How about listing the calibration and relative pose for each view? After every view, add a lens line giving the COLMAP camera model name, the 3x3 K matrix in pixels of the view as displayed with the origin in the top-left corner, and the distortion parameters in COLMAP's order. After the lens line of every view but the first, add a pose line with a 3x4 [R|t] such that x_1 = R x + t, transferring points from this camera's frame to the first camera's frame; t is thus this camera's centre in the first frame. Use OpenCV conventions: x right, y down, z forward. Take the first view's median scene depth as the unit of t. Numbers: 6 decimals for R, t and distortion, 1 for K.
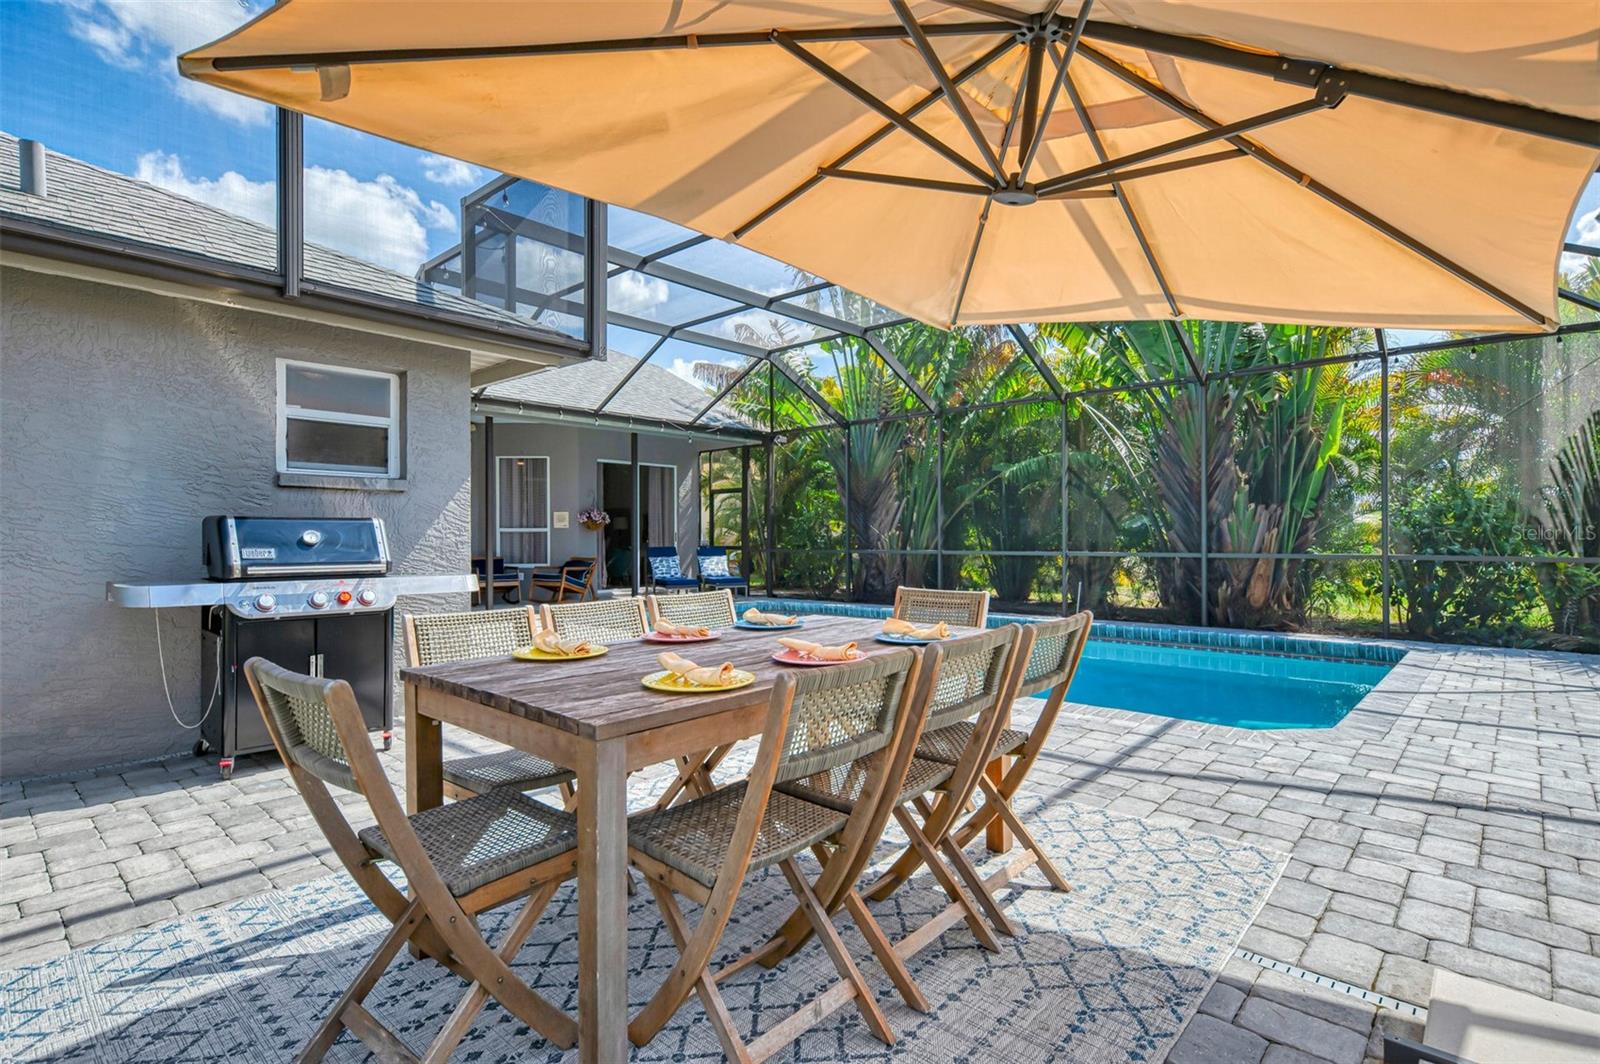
lens RADIAL K [[778.8, 0, 831.3], [0, 778.8, 533.1], [0, 0, 1]] dist [0.000878, 0.000342]
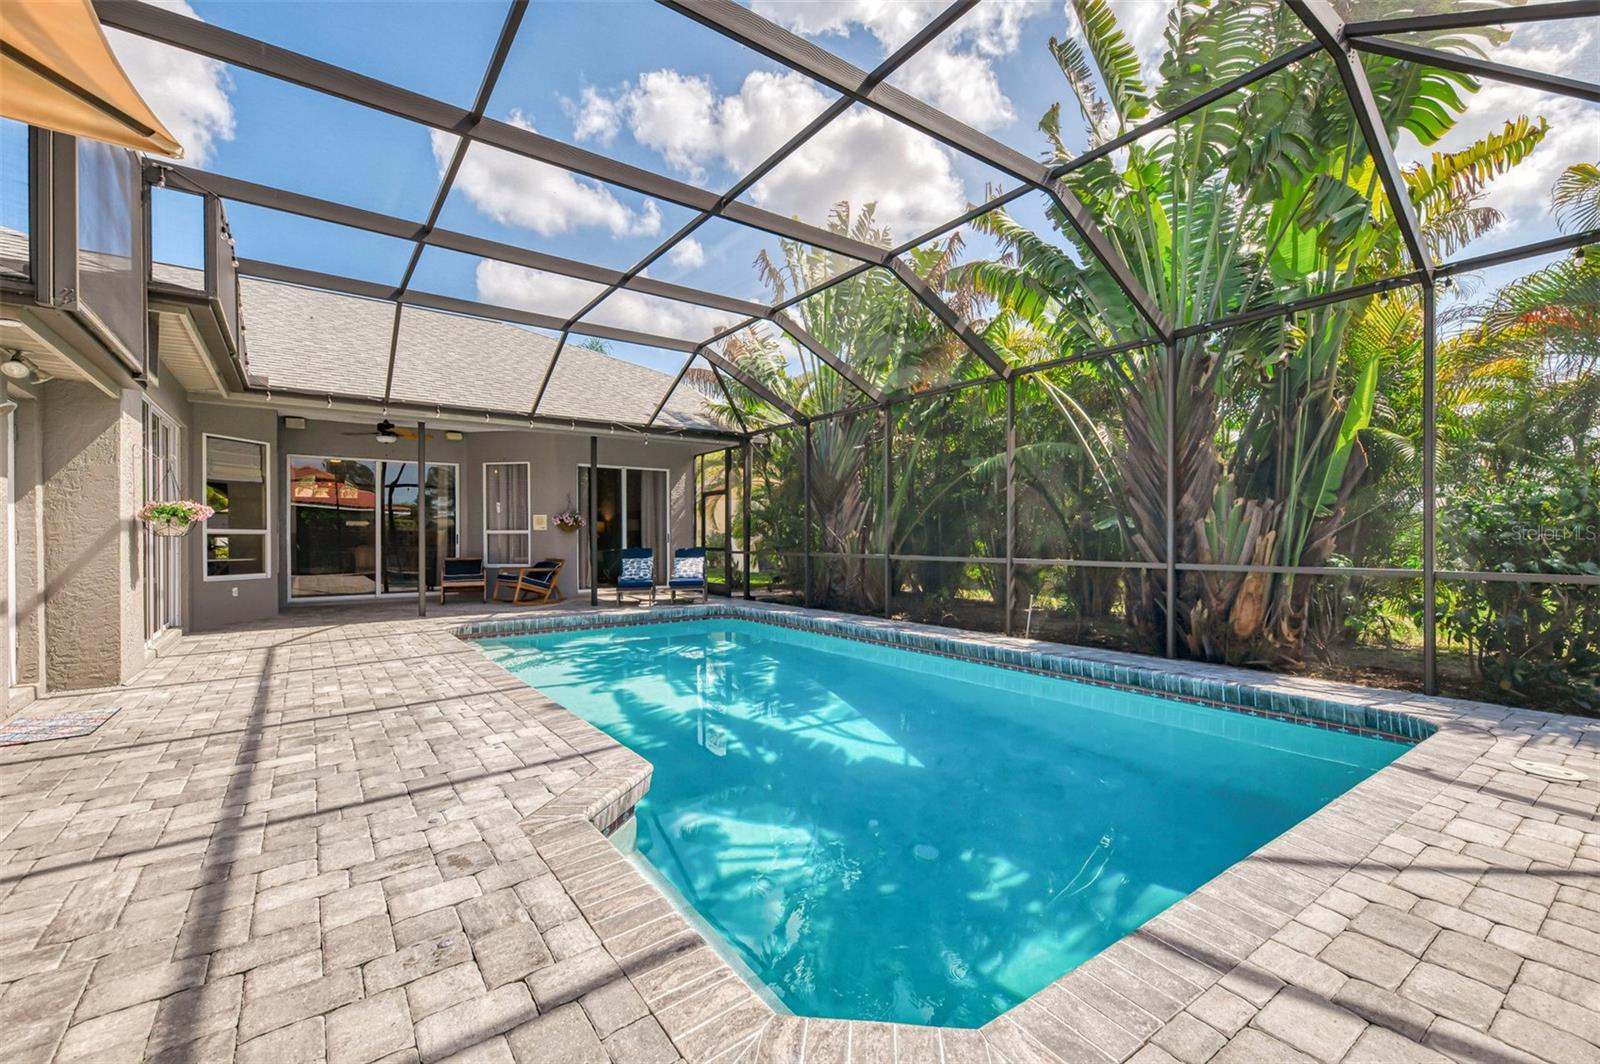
lens RADIAL K [[673.6, 0, 800.8], [0, 673.6, 536.1], [0, 0, 1]] dist [0.001111, -0.000139]
pose [[0.974753, 0.001690, -0.223278, 0.266342], [-0.000577, 0.999987, 0.005049, -0.004410], [0.223284, -0.004793, 0.974742, 0.264929]]
